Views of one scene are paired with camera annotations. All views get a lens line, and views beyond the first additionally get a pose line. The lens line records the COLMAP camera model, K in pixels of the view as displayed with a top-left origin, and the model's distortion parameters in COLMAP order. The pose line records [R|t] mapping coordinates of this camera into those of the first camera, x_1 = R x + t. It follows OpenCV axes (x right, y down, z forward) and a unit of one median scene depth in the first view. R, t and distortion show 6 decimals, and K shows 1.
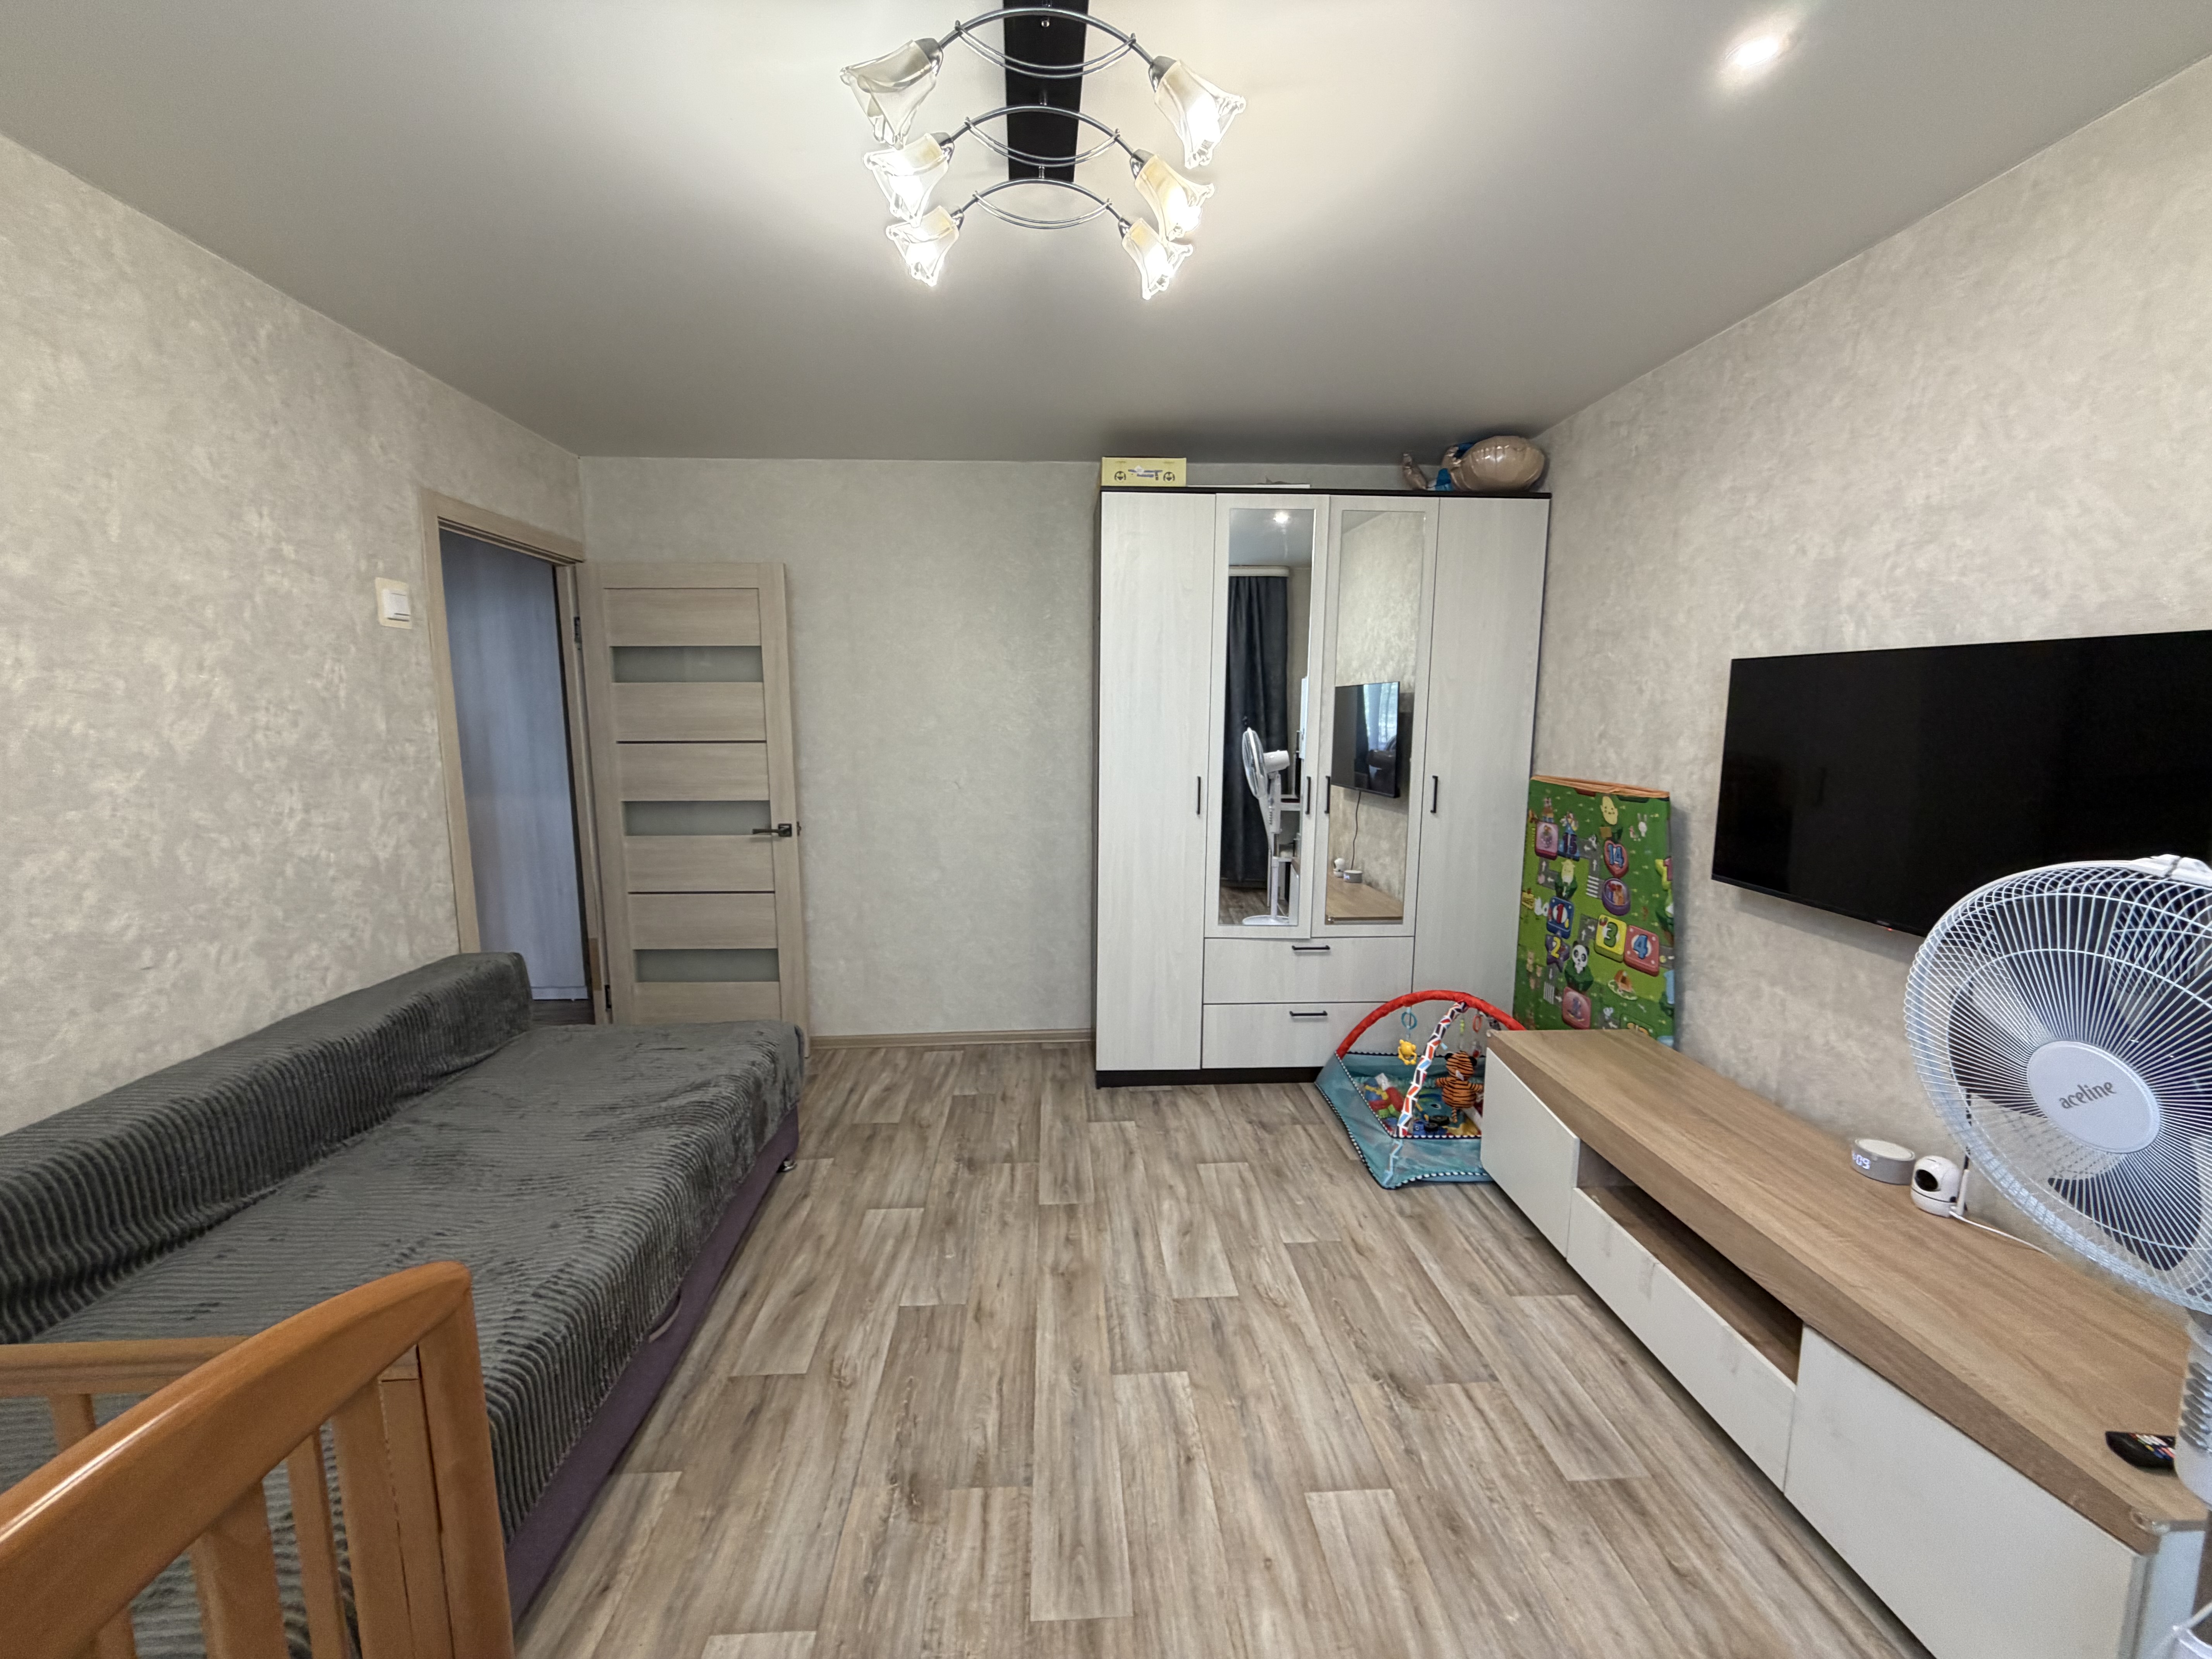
lens RADIAL K [[884.0, 0, 1096.3], [0, 884.0, 830.5], [0, 0, 1]] dist [0.000729, 0.000157]
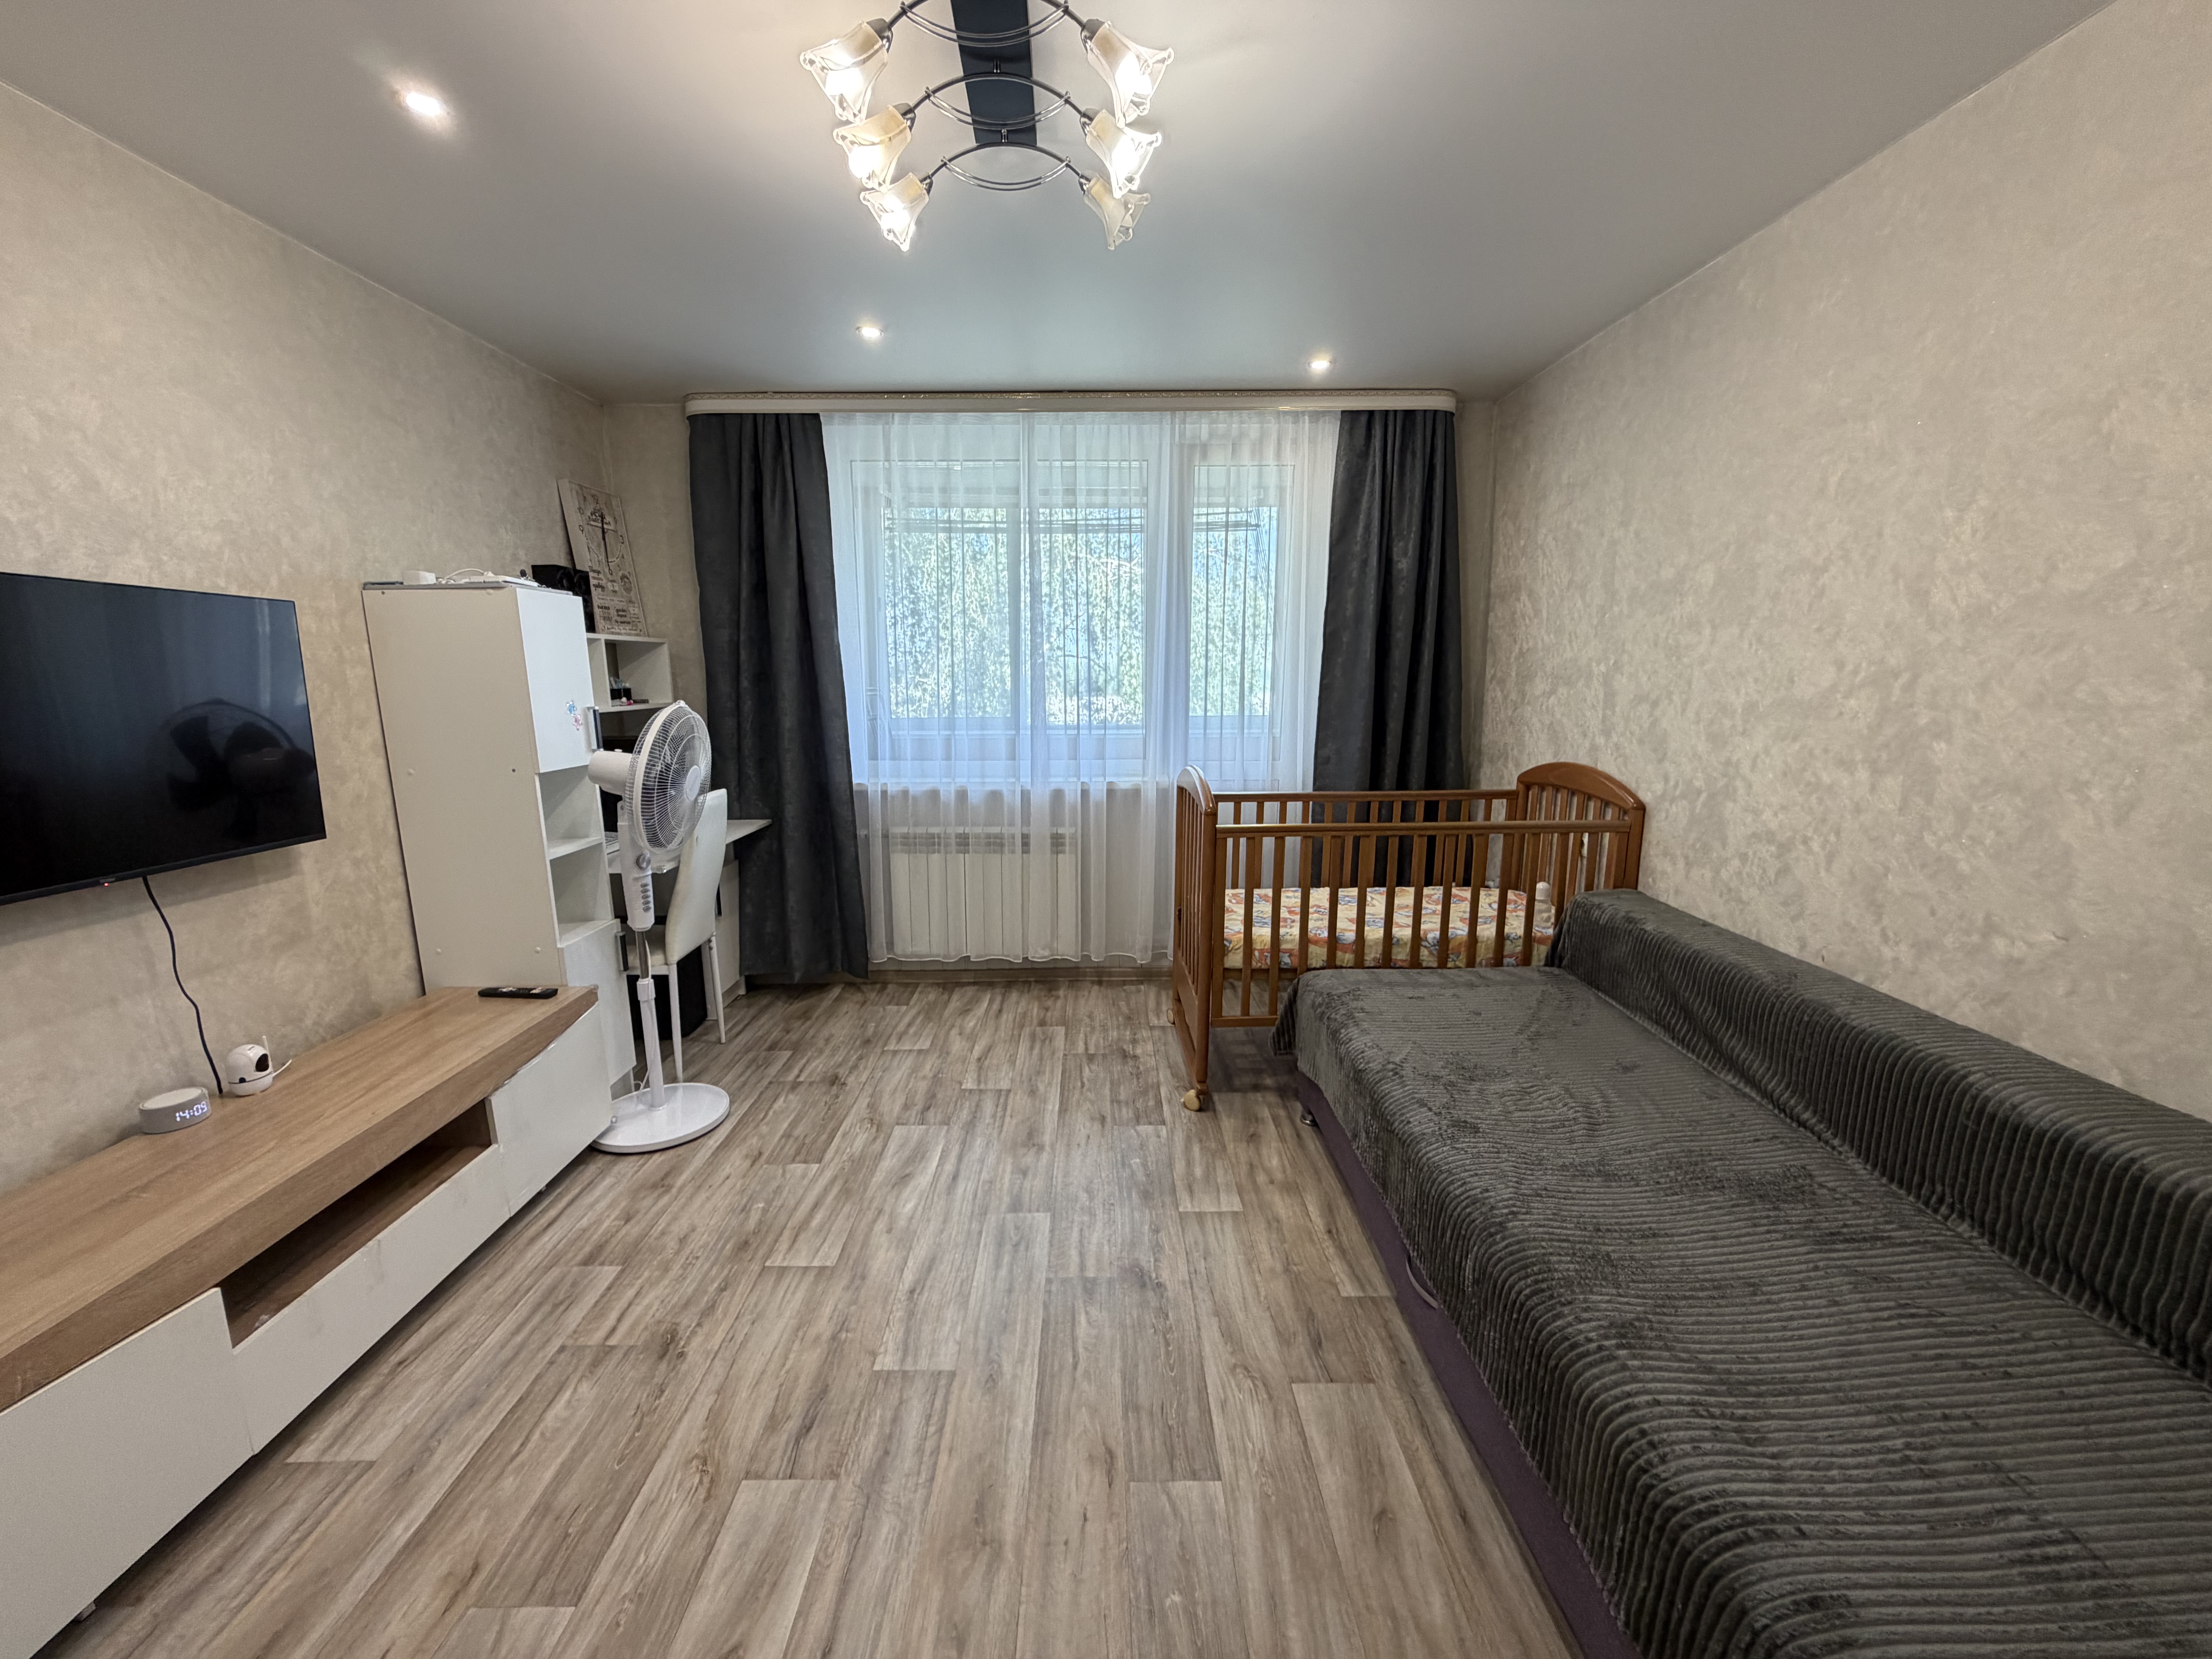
lens RADIAL K [[884.0, 0, 1096.3], [0, 884.0, 830.5], [0, 0, 1]] dist [0.000729, 0.000157]
pose [[-0.998759, -0.001711, 0.049784, -0.176441], [0.013805, 0.950757, 0.309629, -0.205844], [-0.047863, 0.309932, -0.949553, 1.719303]]
